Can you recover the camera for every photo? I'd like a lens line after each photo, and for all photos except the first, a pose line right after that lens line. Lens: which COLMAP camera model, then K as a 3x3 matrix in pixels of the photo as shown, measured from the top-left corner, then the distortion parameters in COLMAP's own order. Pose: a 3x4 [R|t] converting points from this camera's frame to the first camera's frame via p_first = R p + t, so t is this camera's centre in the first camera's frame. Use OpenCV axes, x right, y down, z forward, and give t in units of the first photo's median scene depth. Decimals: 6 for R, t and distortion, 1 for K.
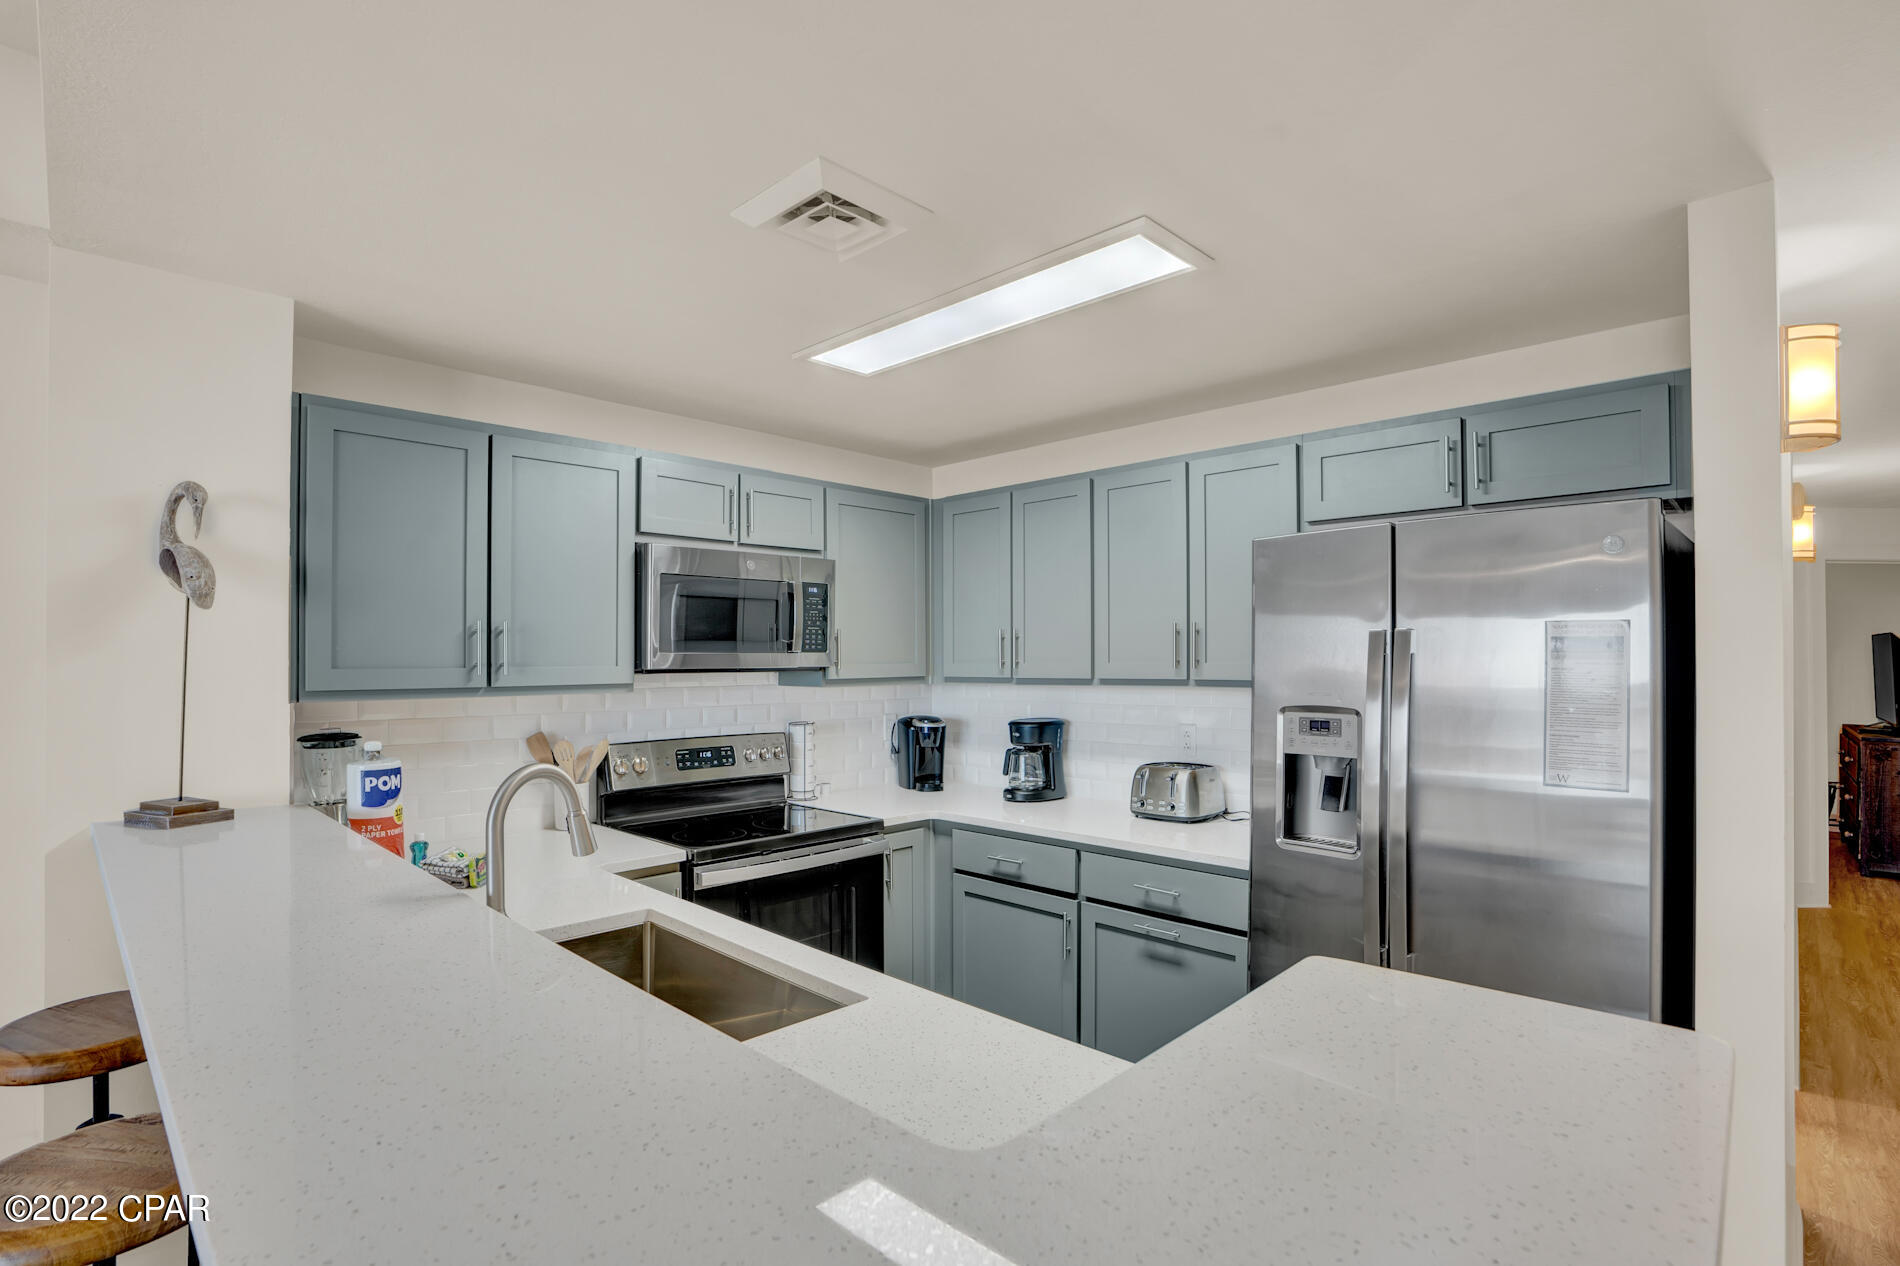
lens RADIAL K [[880.9, 0, 1021.2], [0, 880.9, 652.6], [0, 0, 1]] dist [-0.026302, 0.000695]
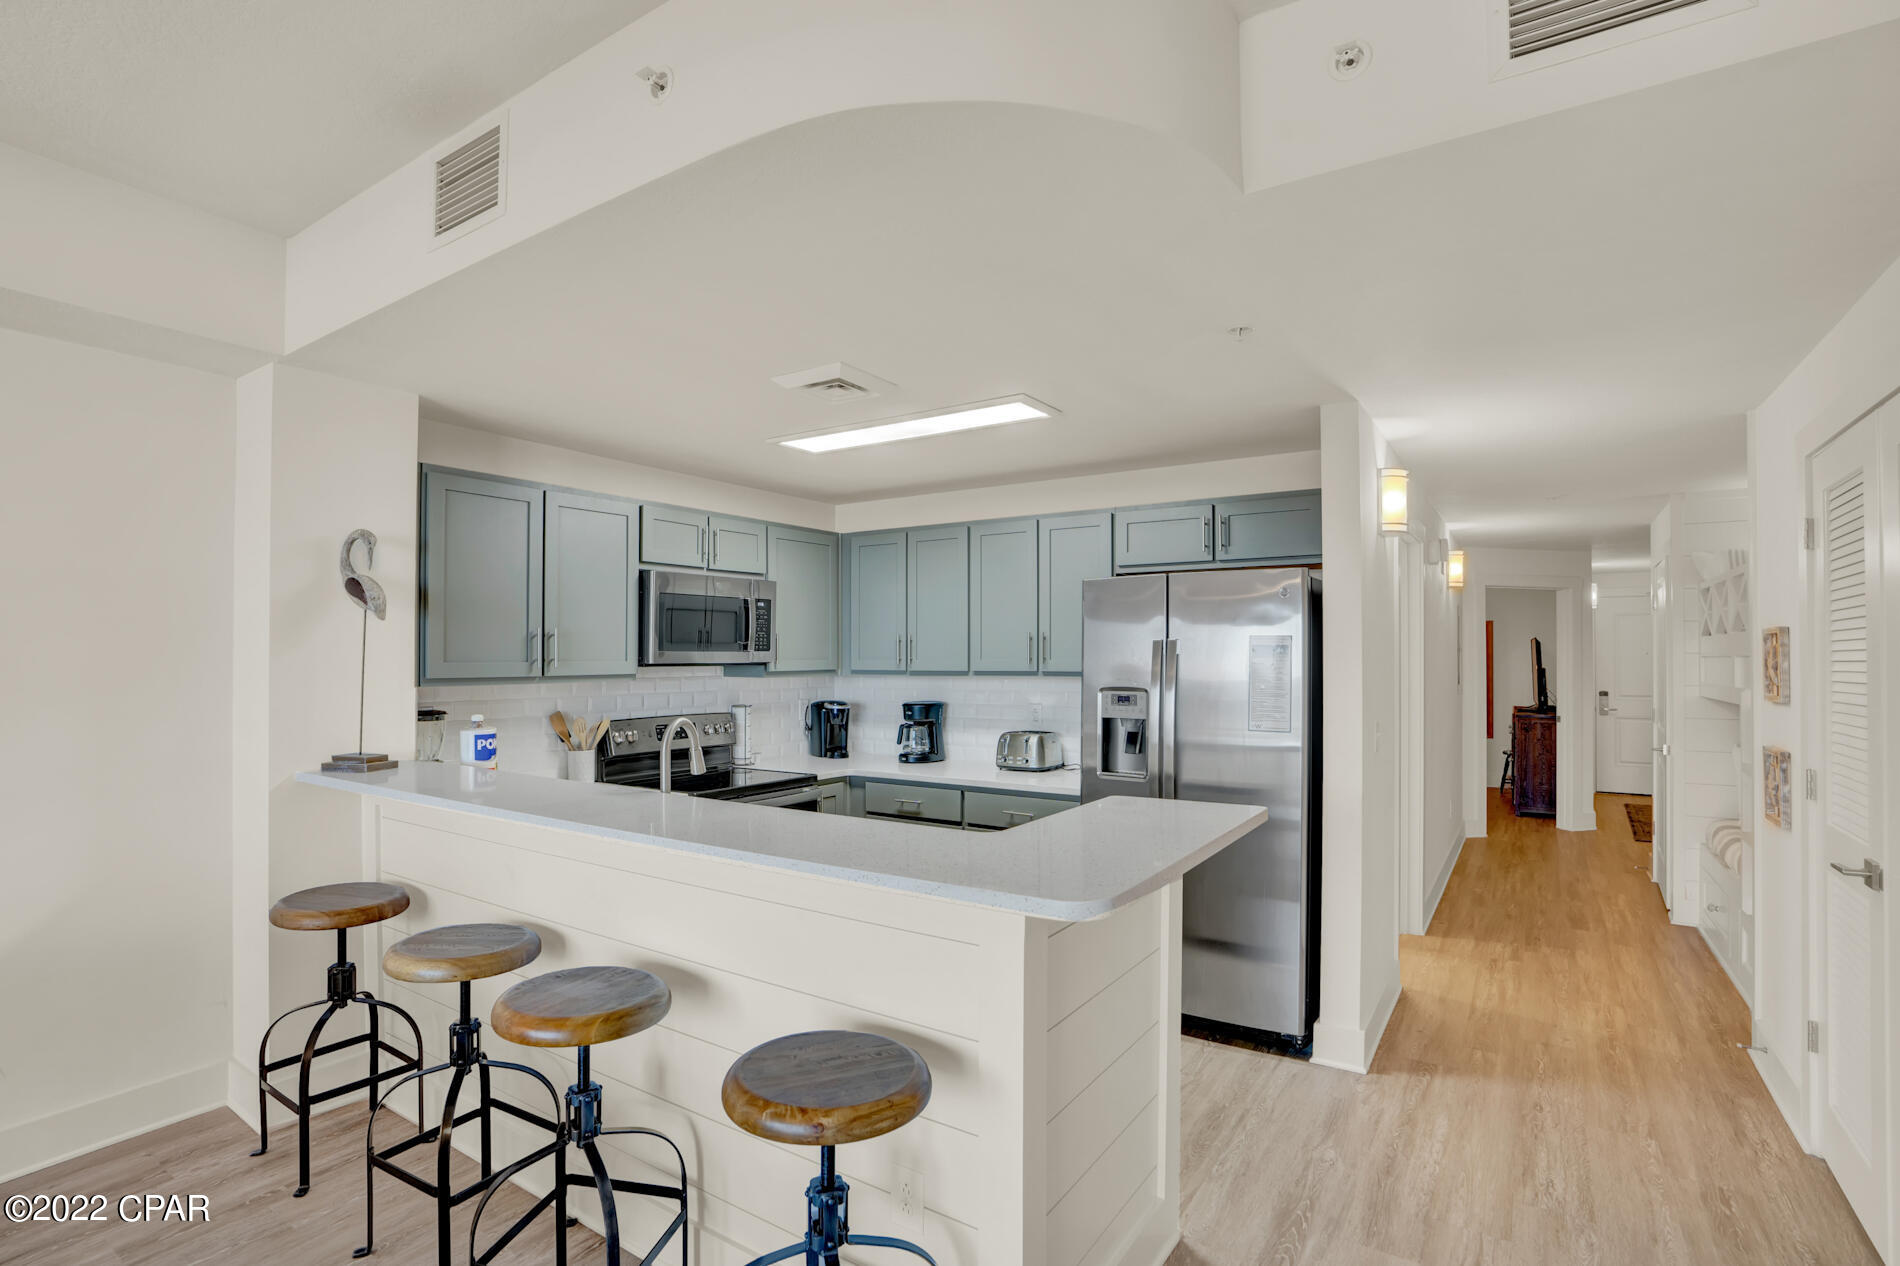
lens RADIAL K [[903.7, 0, 1005.9], [0, 903.7, 652.3], [0, 0, 1]] dist [-0.000350, 0.000606]
pose [[0.983586, 0.003623, 0.180401, -0.124780], [-0.004303, 0.999985, 0.003376, -0.004950], [-0.180386, -0.004096, 0.983587, -0.430006]]
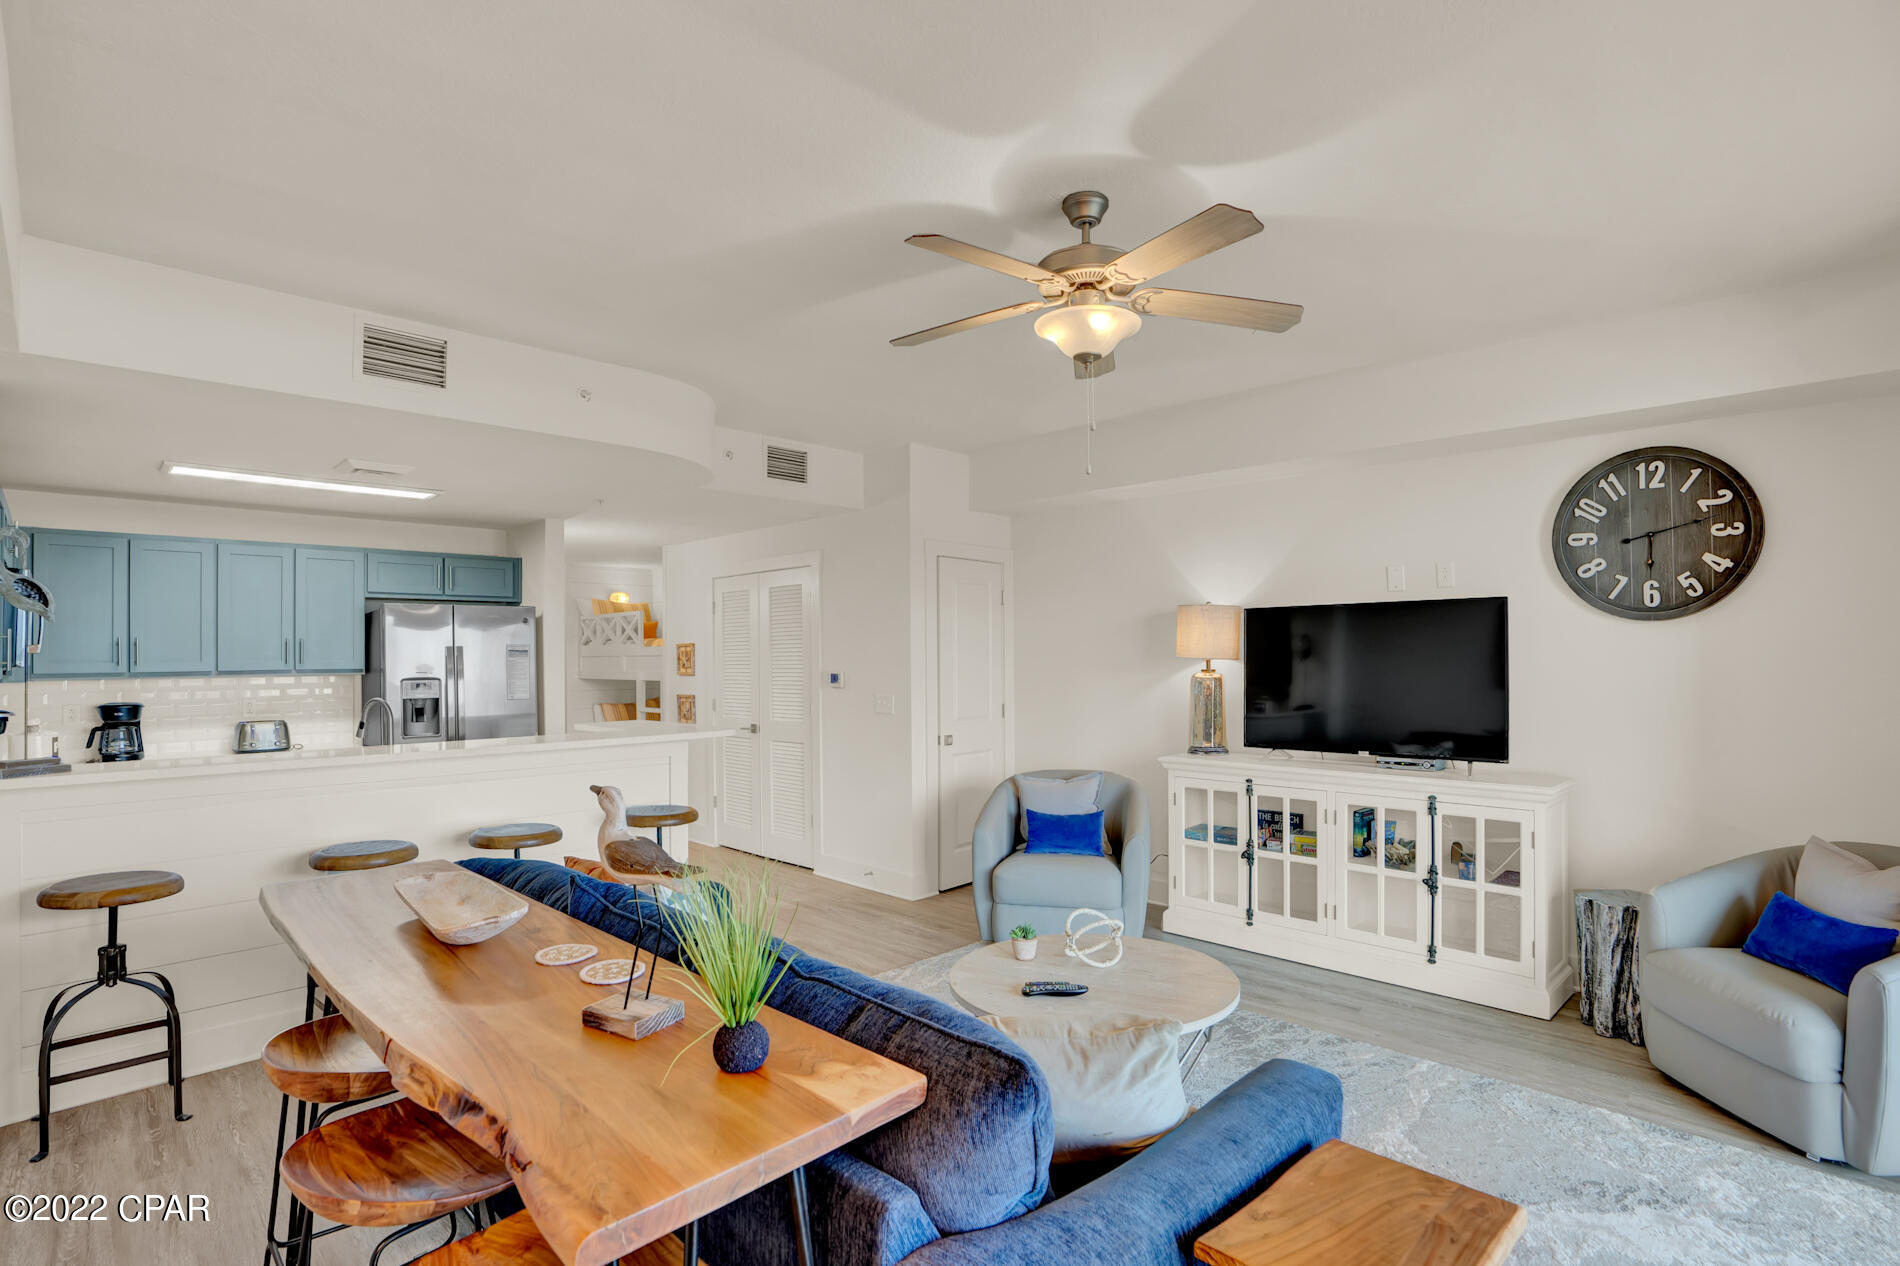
lens RADIAL K [[893.6, 0, 902.7], [0, 893.6, 634.7], [0, 0, 1]] dist [0.000152, 0.000276]
pose [[0.063676, 0.027774, 0.997584, -1.499679], [-0.000480, 0.999613, -0.027800, 0.008922], [-0.997971, 0.001291, 0.063665, -0.340276]]
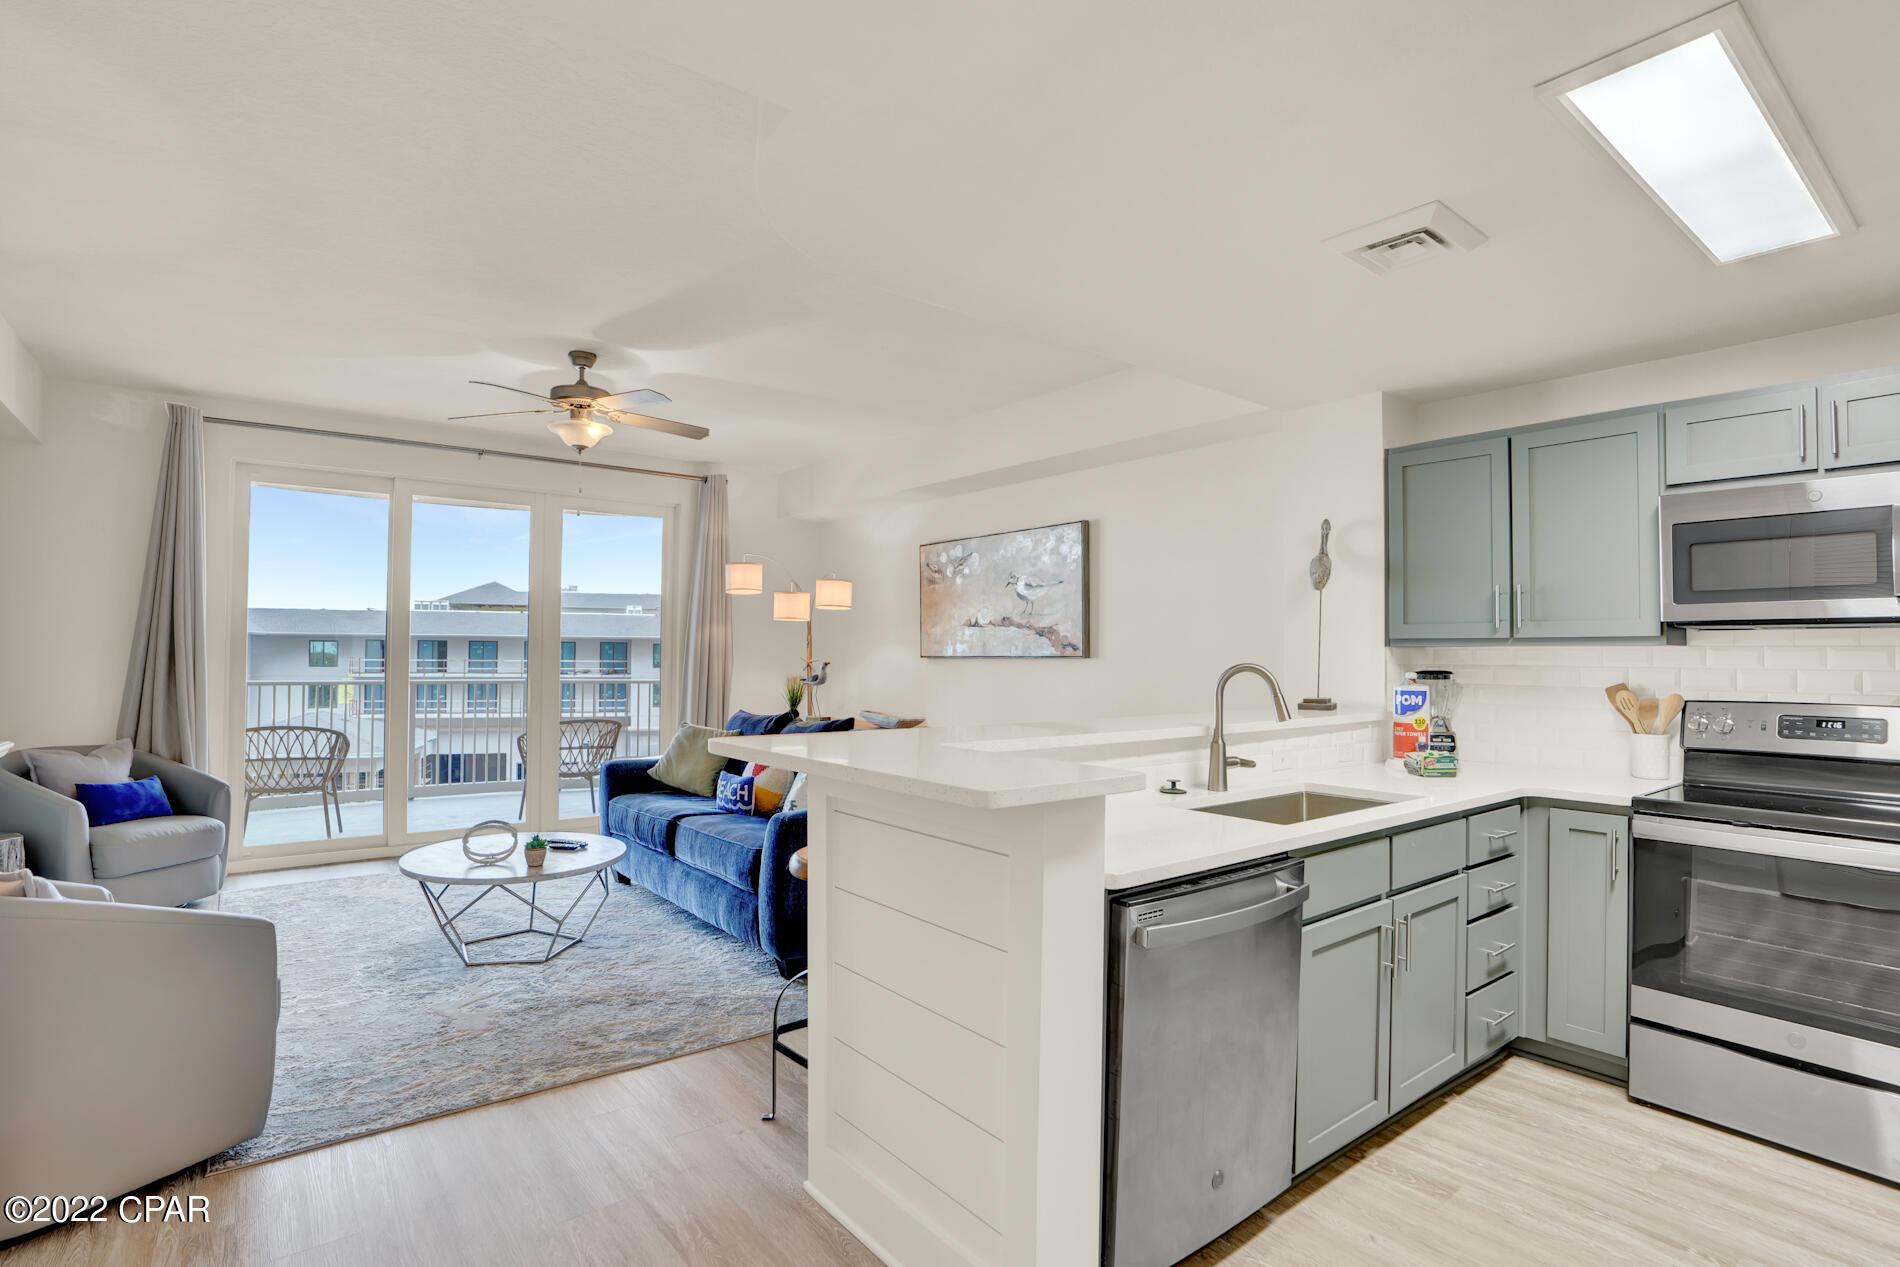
lens RADIAL K [[893.6, 0, 902.7], [0, 893.6, 635.2], [0, 0, 1]] dist [0.000152, 0.000276]
pose [[-0.170639, -0.018510, -0.985160, 0.659442], [0.000732, 0.999821, -0.018912, 0.049184], [0.985333, -0.003948, -0.170595, 0.293010]]
